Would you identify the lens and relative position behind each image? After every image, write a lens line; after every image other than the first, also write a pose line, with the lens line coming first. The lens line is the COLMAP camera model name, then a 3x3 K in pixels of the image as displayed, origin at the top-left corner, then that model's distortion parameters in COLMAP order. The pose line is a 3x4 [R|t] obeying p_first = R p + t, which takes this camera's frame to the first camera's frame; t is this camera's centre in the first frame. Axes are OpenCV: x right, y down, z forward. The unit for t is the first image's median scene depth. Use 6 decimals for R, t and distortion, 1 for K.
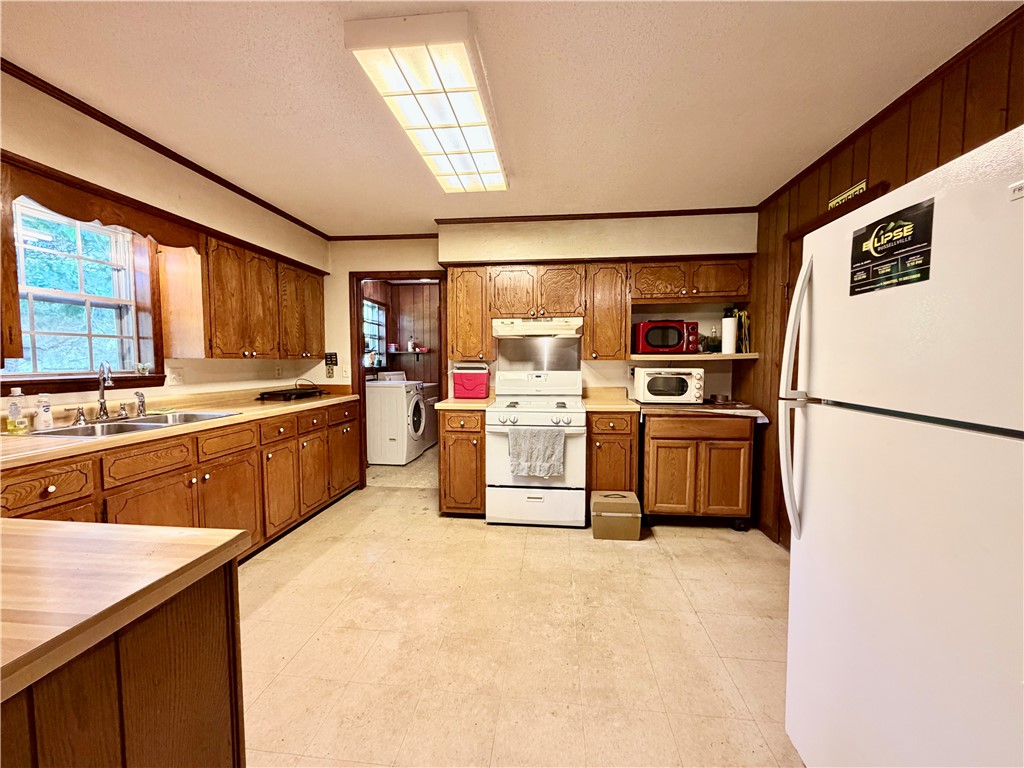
lens RADIAL K [[410.3, 0, 511.5], [0, 410.3, 385.1], [0, 0, 1]] dist [-0.001546, 0.000683]
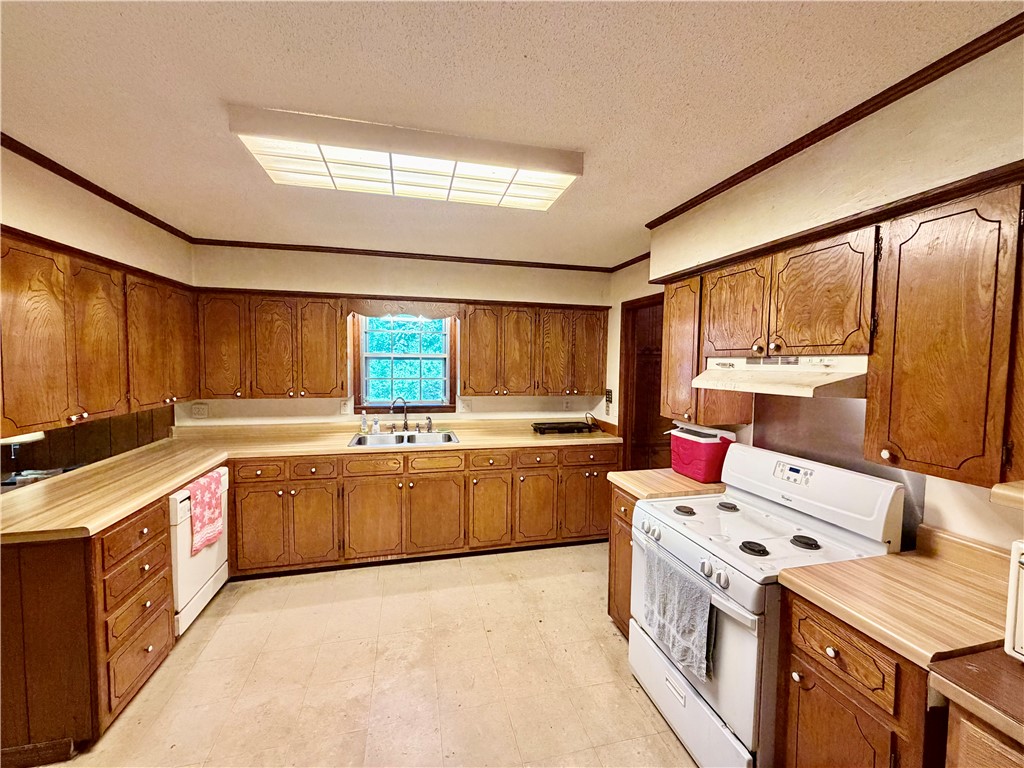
lens RADIAL K [[410.3, 0, 510.5], [0, 410.3, 383.0], [0, 0, 1]] dist [-0.001546, 0.000683]
pose [[0.342168, 0.055089, -0.938023, 0.462639], [-0.072076, 0.996877, 0.032254, -0.132806], [0.936870, 0.056573, 0.345070, 0.559276]]
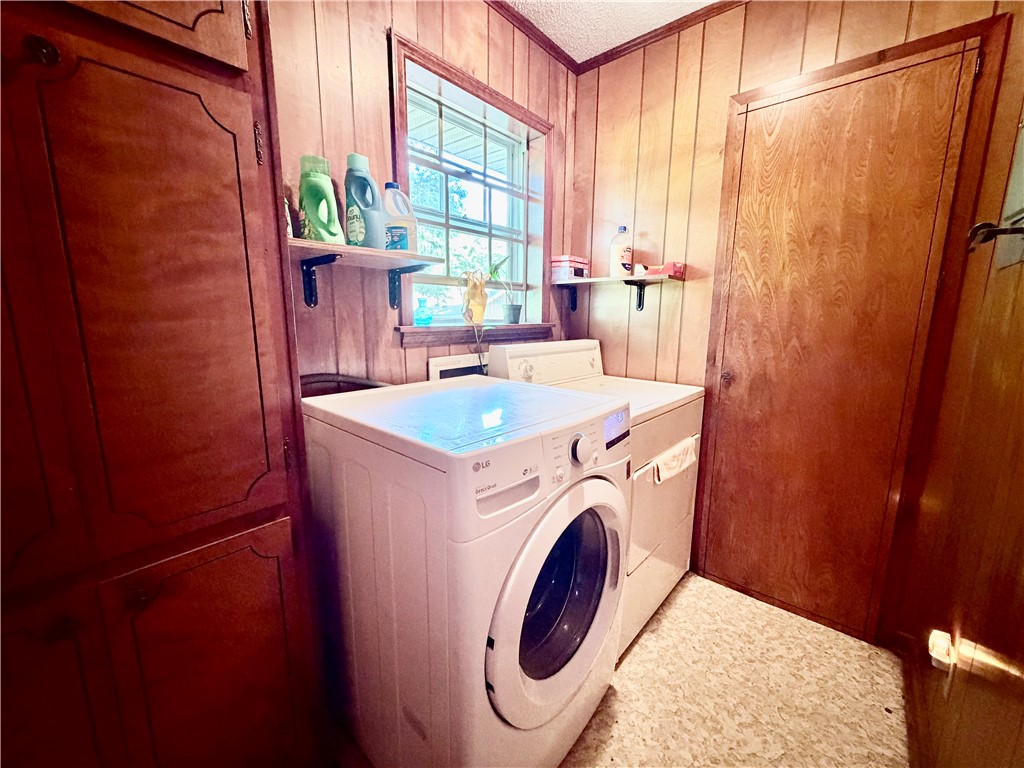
lens RADIAL K [[410.3, 0, 512.8], [0, 410.3, 383.6], [0, 0, 1]] dist [-0.001546, 0.000683]
pose [[0.812543, 0.103895, -0.573567, -0.240487], [-0.043294, 0.992026, 0.118362, -0.069166], [0.581291, -0.071342, 0.810562, 1.356411]]
